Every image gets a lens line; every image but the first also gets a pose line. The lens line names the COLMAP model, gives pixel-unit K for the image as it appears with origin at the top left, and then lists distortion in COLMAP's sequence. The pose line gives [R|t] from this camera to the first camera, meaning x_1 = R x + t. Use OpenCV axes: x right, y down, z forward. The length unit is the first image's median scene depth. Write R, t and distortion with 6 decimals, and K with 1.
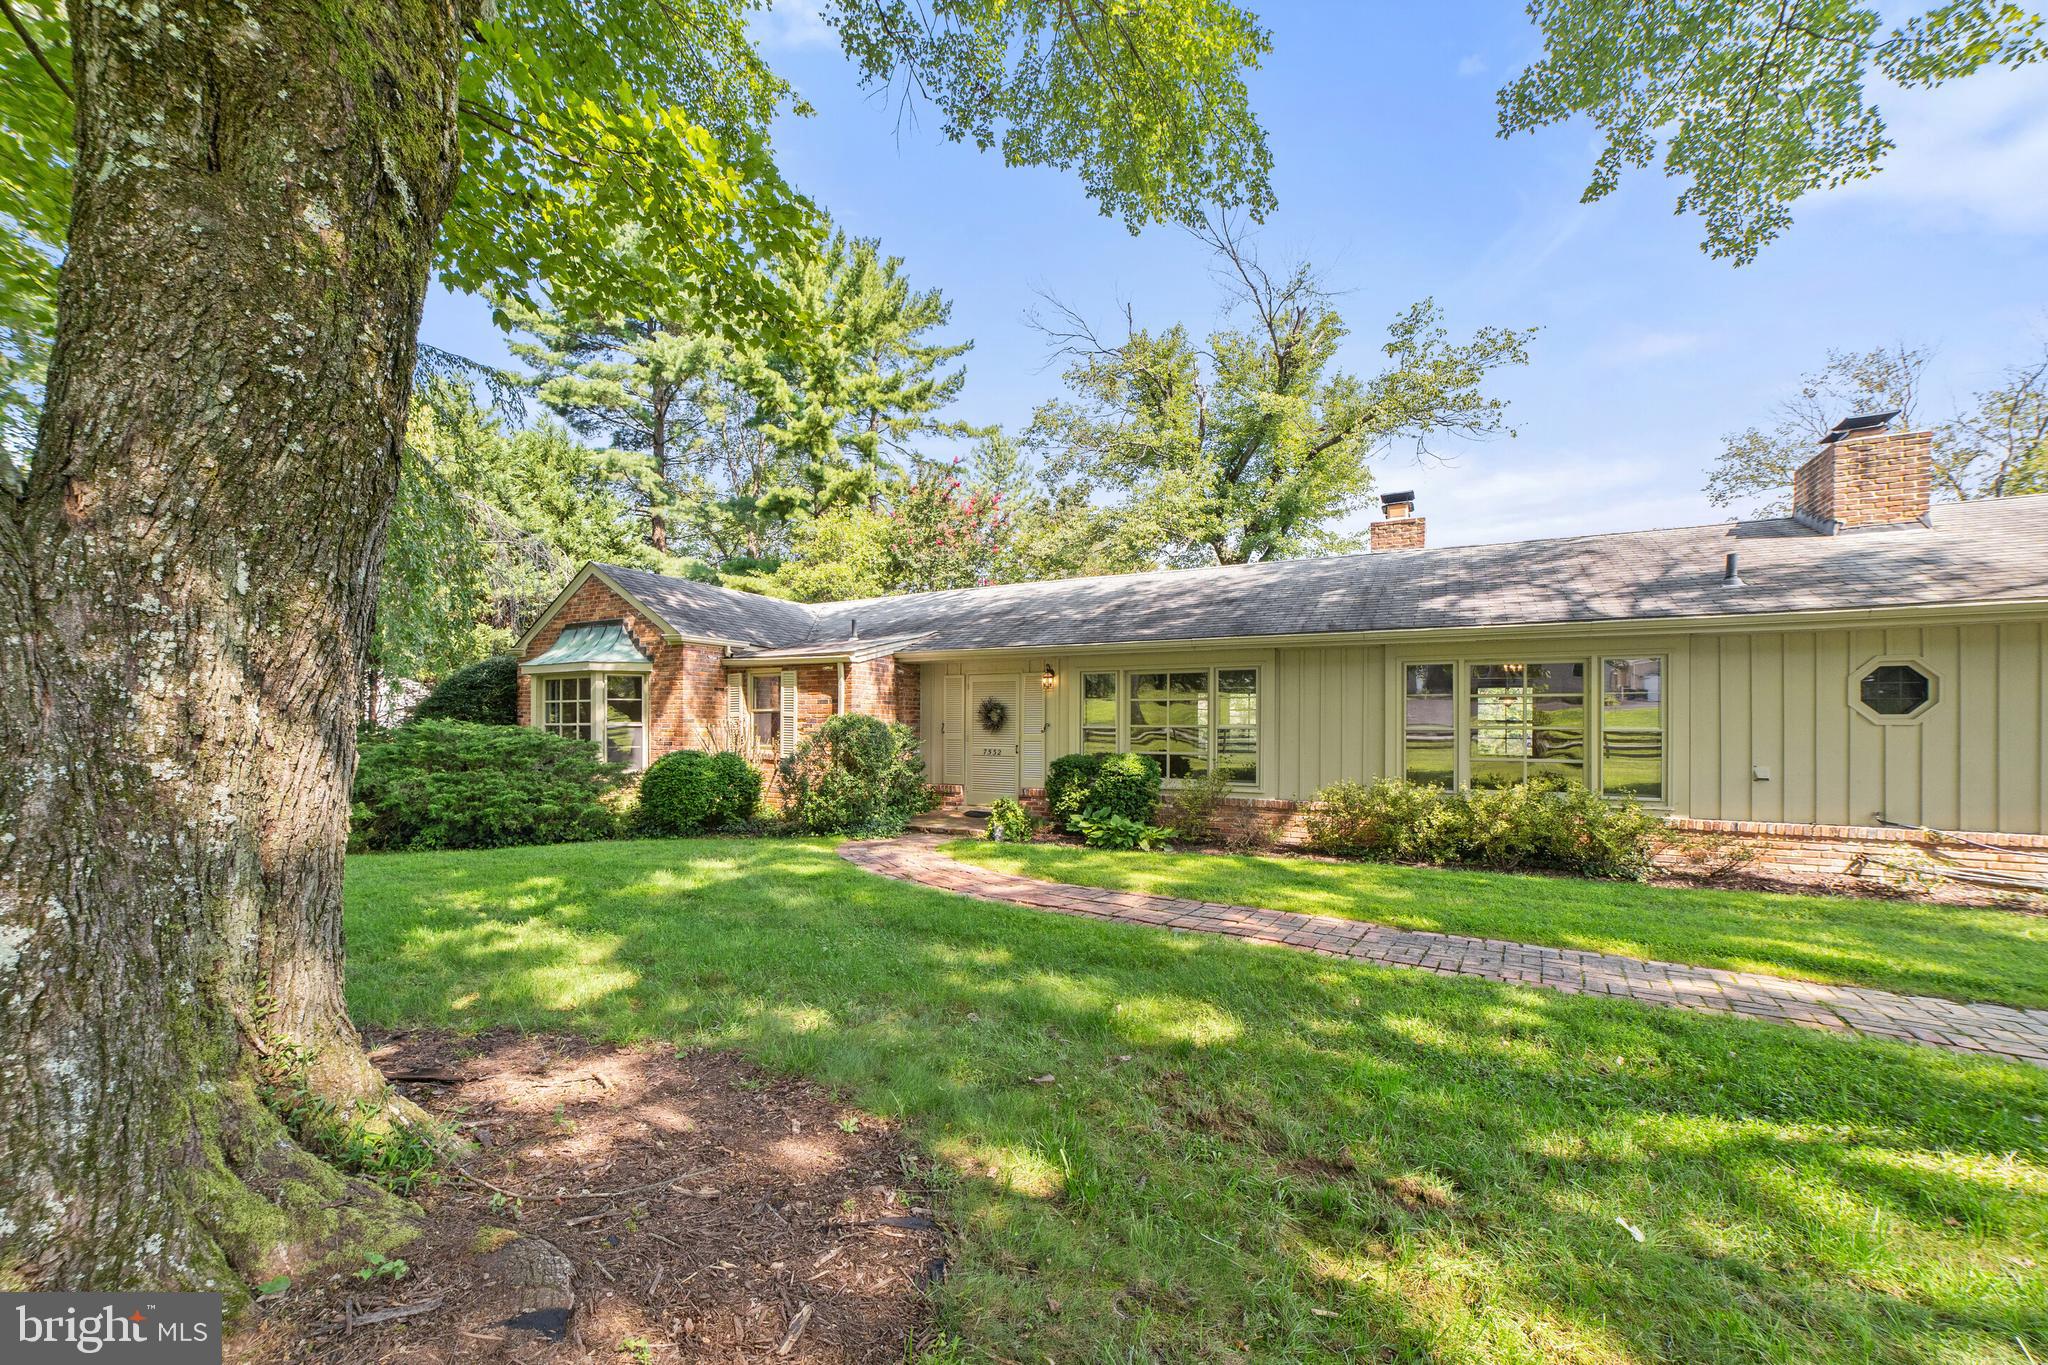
lens RADIAL K [[804.5, 0, 997.7], [0, 804.5, 725.1], [0, 0, 1]] dist [-0.035526, -0.000120]
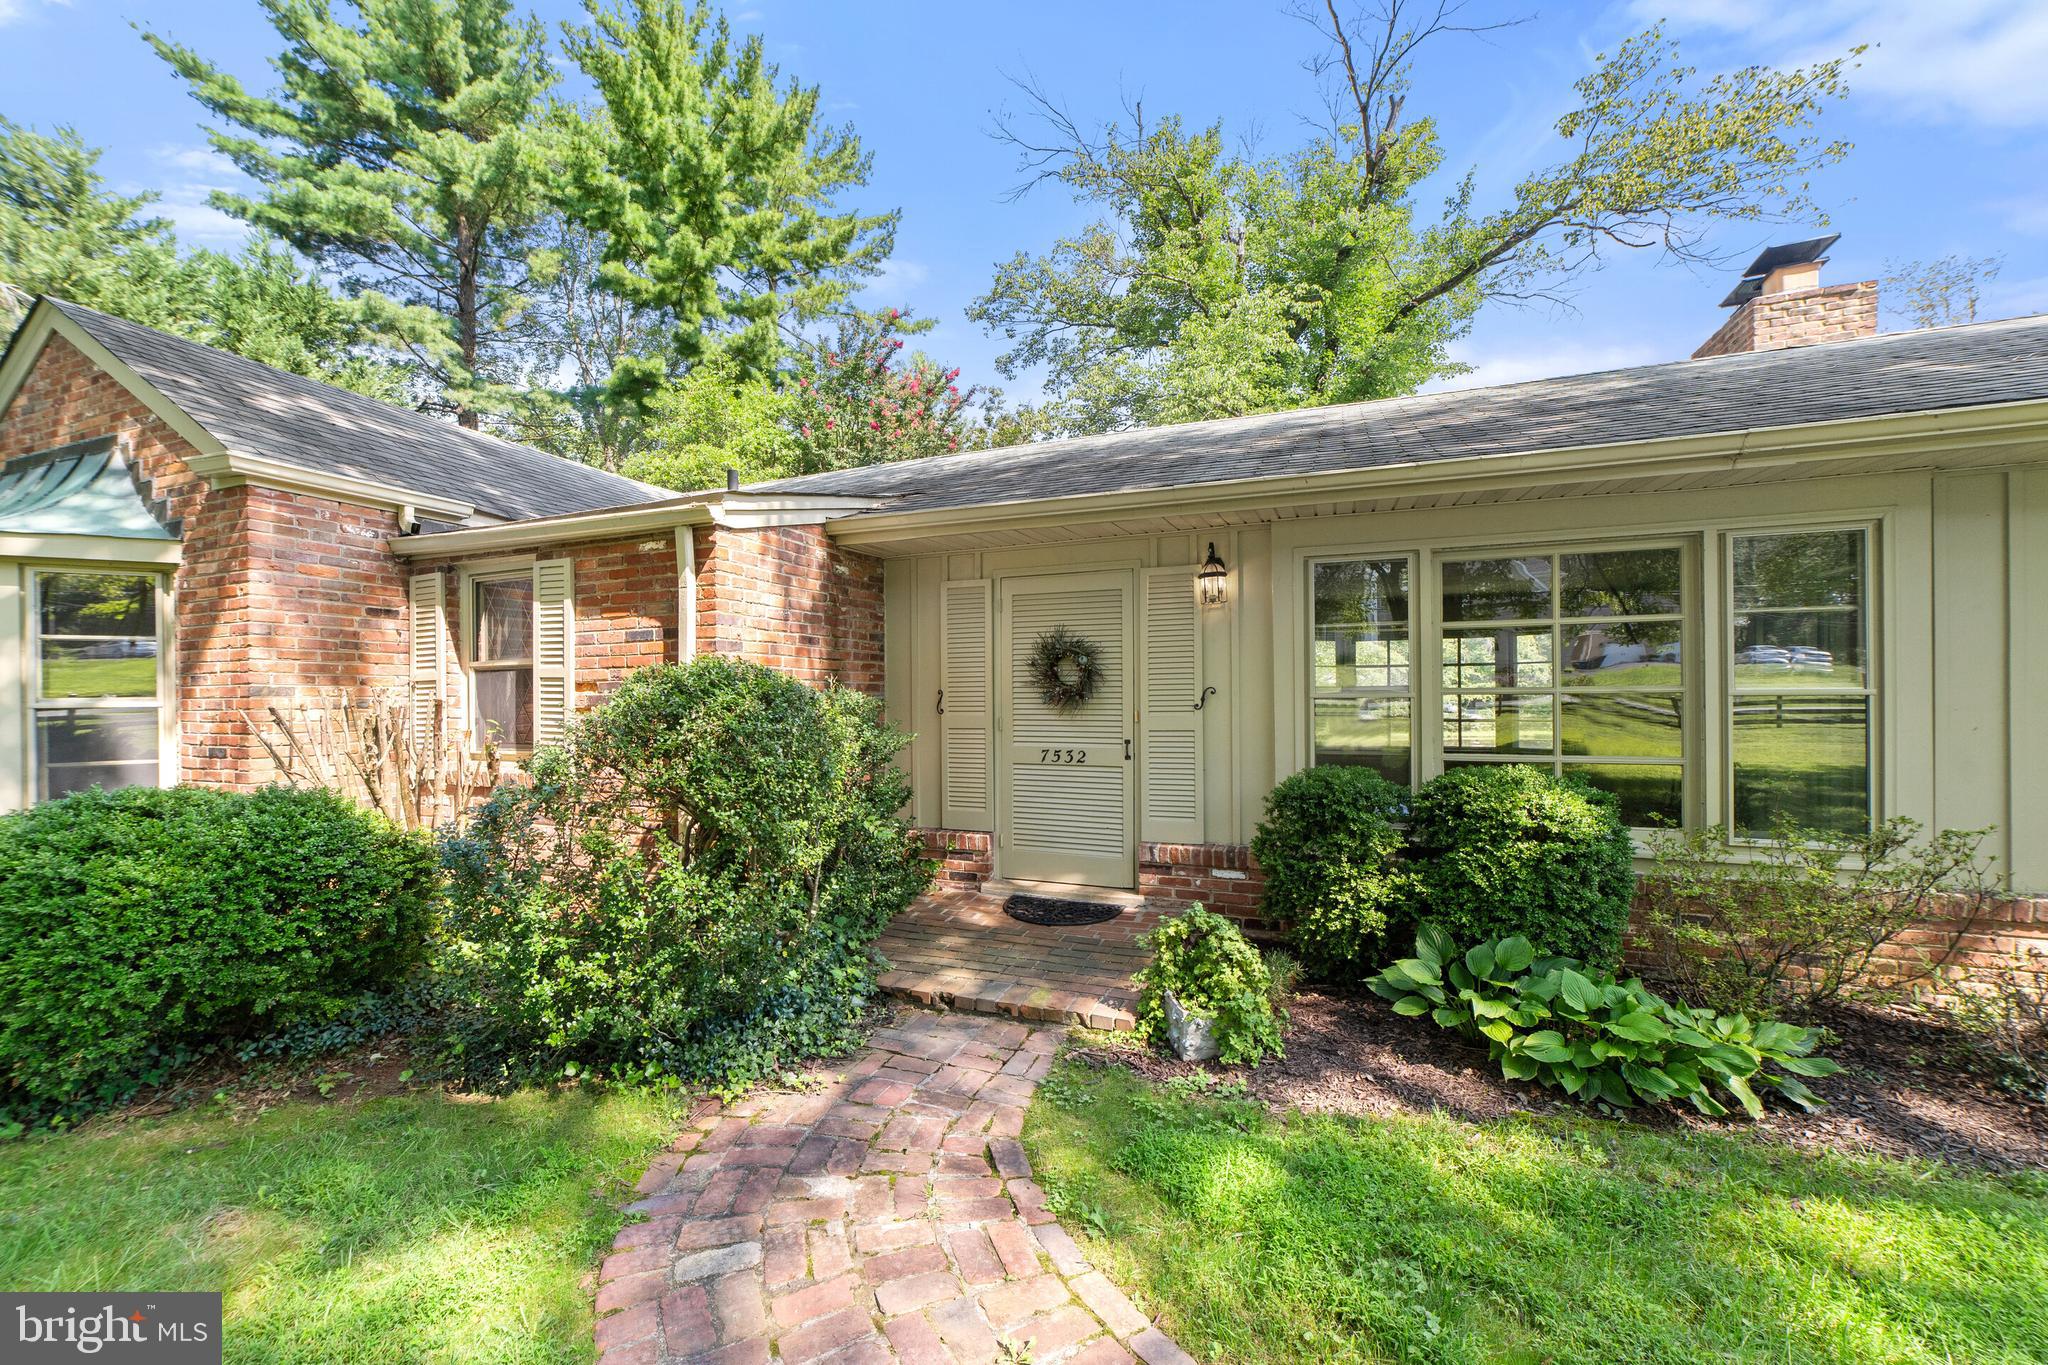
lens RADIAL K [[799.8, 0, 1013.4], [0, 799.8, 690.8], [0, 0, 1]] dist [-0.024227, 0.008197]
pose [[0.990617, -0.011134, 0.136214, -0.086554], [0.011877, 0.999919, -0.004642, 0.000176], [-0.136151, 0.006216, 0.990669, 0.553315]]
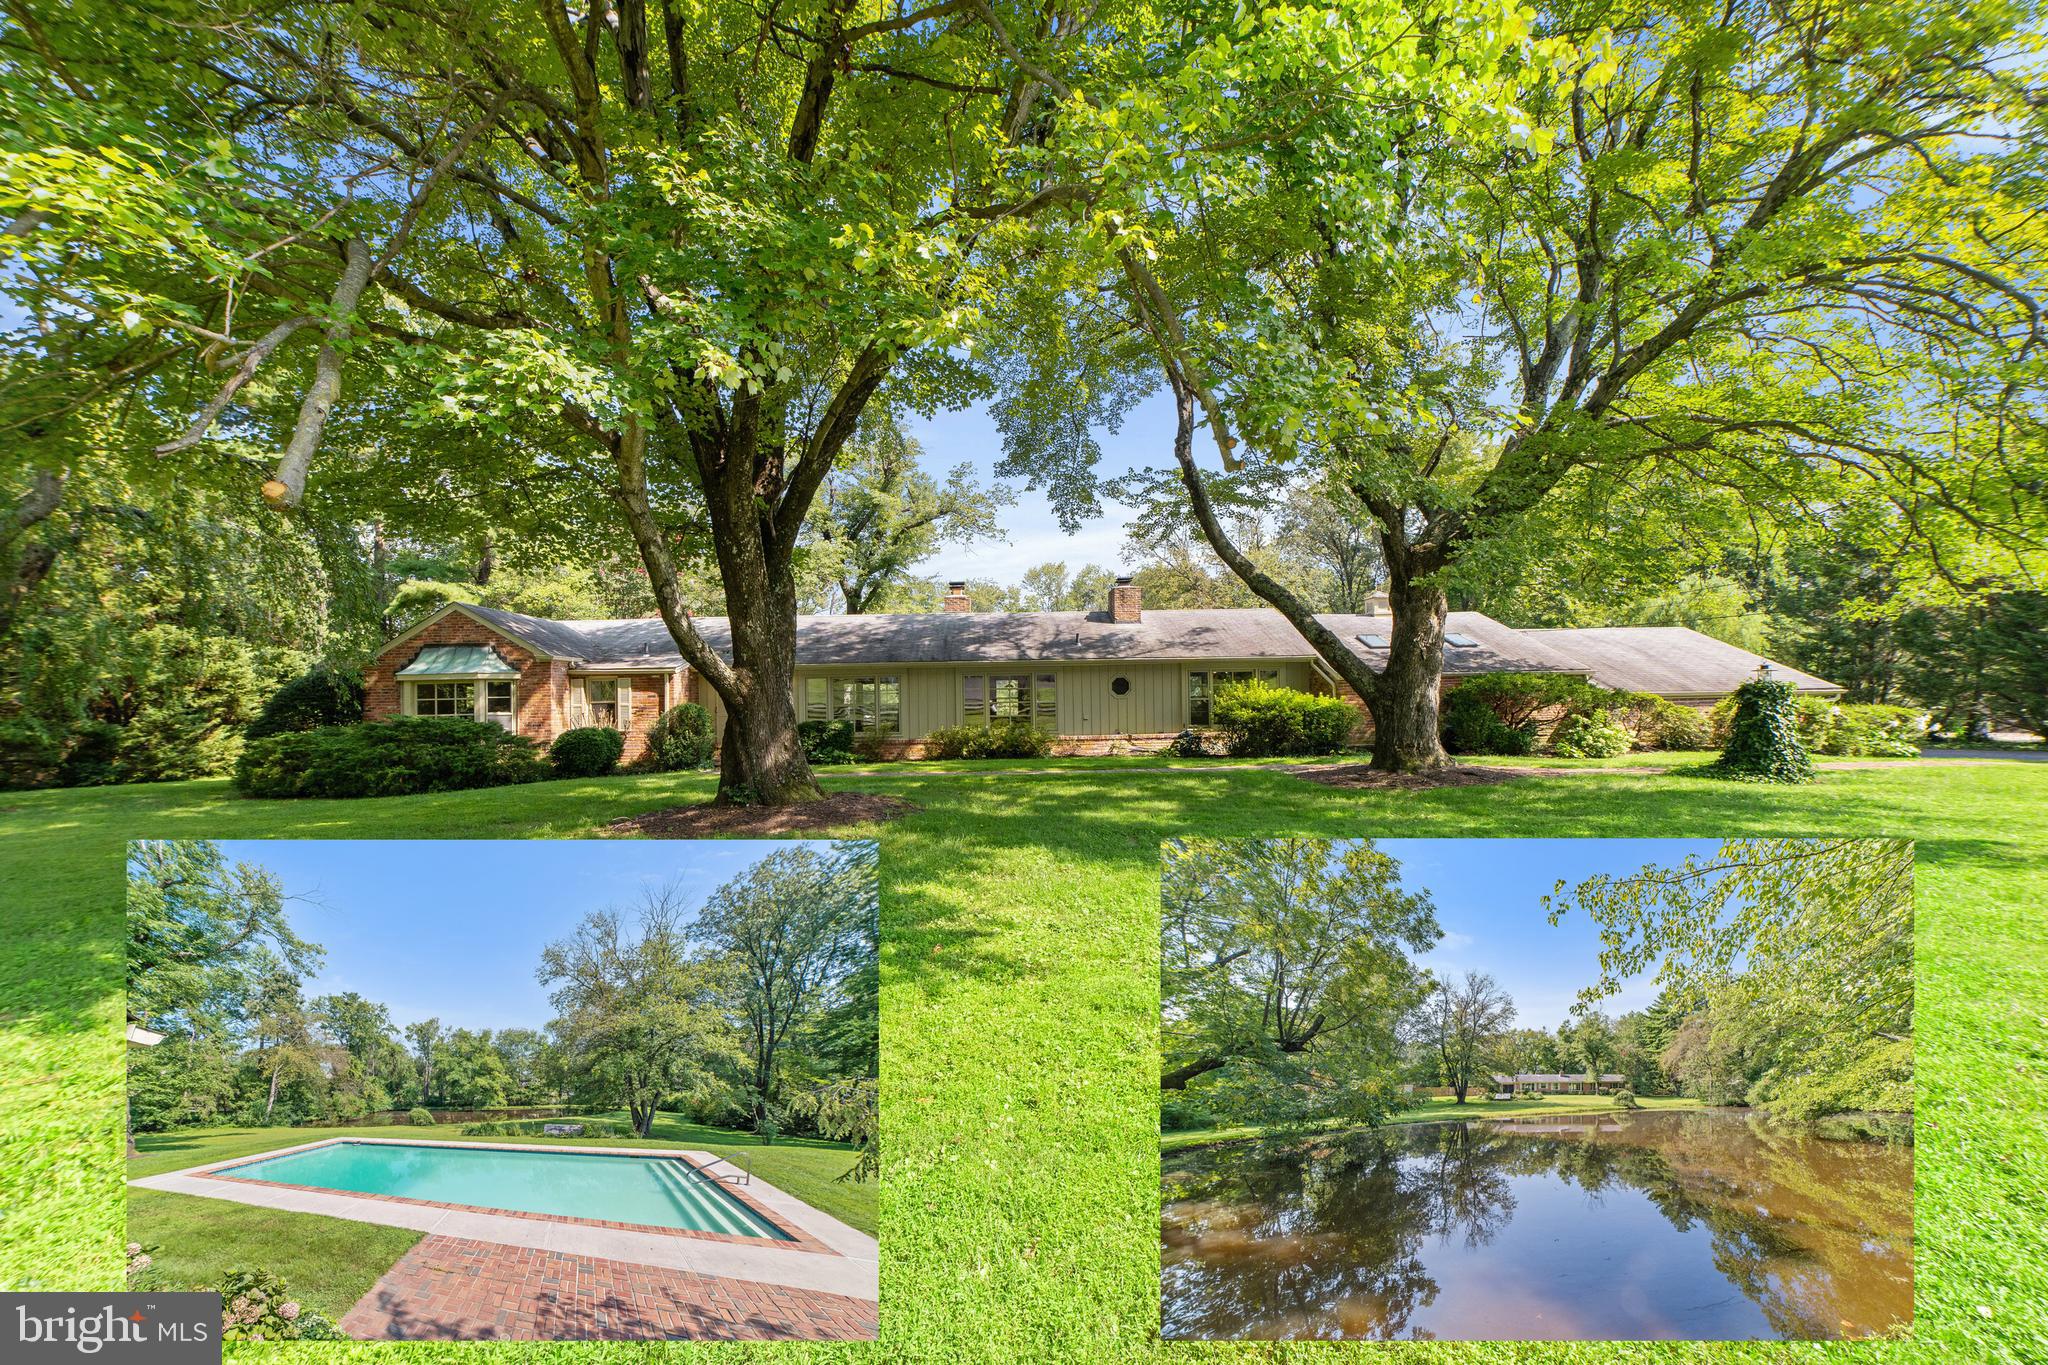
lens RADIAL K [[799.5, 0, 1015.4], [0, 799.5, 670.3], [0, 0, 1]] dist [-0.021683, 0.008290]
pose [[0.853681, -0.004796, 0.520775, -0.398619], [0.023323, 0.999306, -0.029028, -0.016182], [-0.520274, 0.036927, 0.853201, -0.761404]]
